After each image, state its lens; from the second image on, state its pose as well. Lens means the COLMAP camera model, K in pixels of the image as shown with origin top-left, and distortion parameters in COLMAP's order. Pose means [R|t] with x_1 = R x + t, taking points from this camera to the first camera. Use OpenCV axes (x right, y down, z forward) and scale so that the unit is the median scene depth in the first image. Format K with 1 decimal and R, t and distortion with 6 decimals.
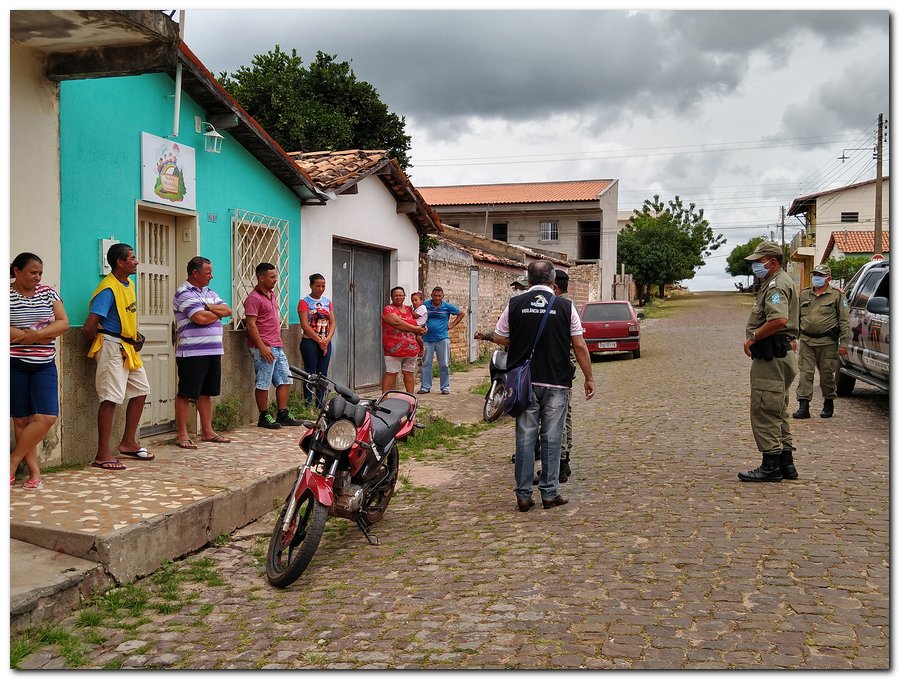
lens RADIAL K [[908.4, 0, 449.2], [0, 908.4, 338.8], [0, 0, 1]] dist [0.030128, 0.000000]
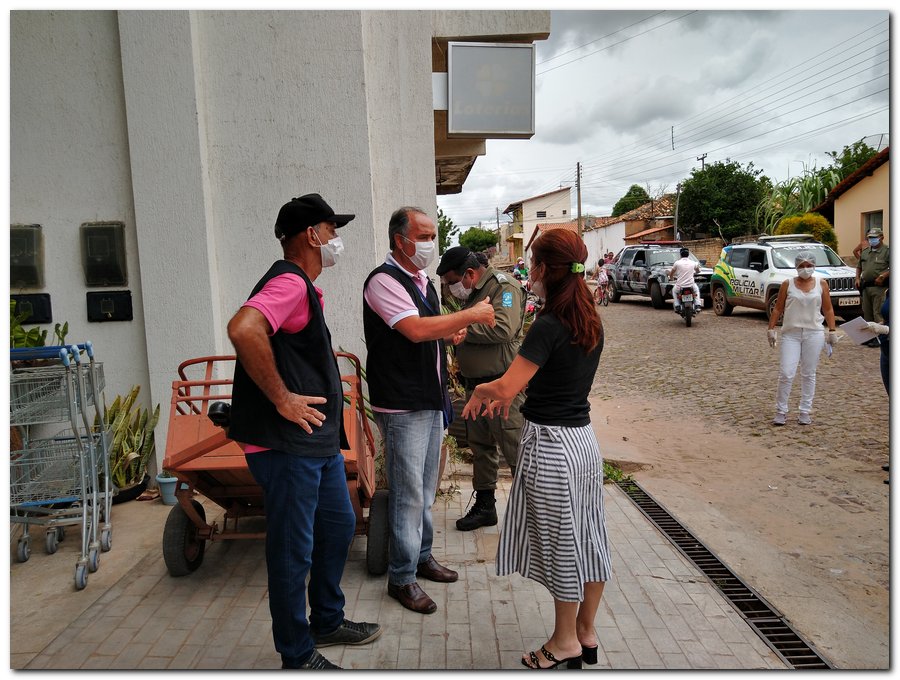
lens RADIAL K [[661.9, 0, 451.5], [0, 661.9, 342.1], [0, 0, 1]] dist [-0.004700, -0.013539]
pose [[0.947927, -0.081288, 0.307938, -0.753523], [0.062277, 0.995524, 0.071087, 0.022231], [-0.312338, -0.048207, 0.948747, -0.753025]]
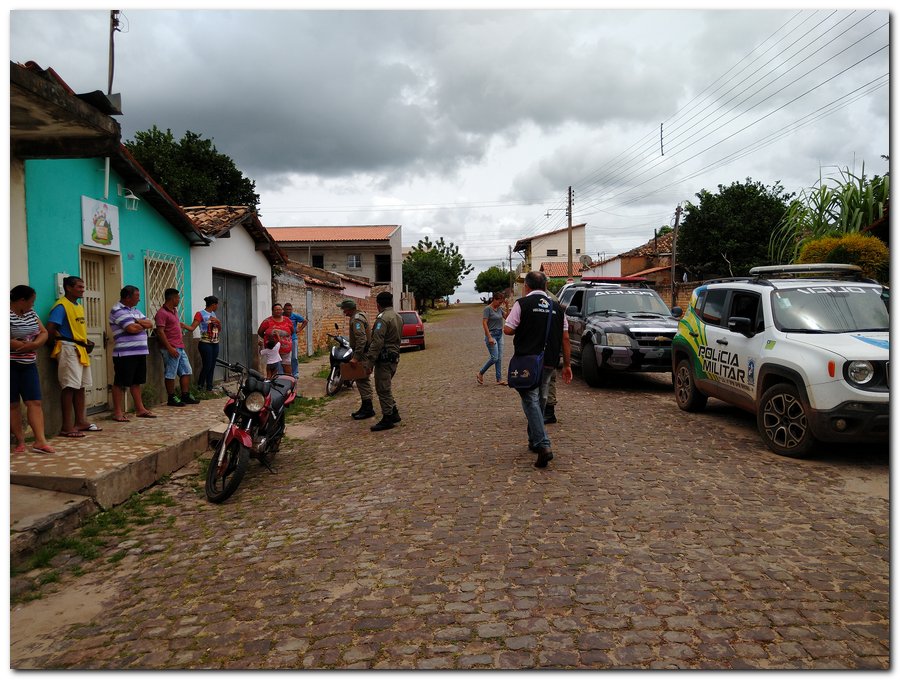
lens RADIAL K [[661.9, 0, 447.2], [0, 661.9, 343.4], [0, 0, 1]] dist [-0.004700, -0.013539]
pose [[0.967719, -0.028851, 0.250375, -0.053918], [0.027181, 0.999579, 0.010125, 0.003106], [-0.250562, -0.002993, 0.968096, -0.107101]]
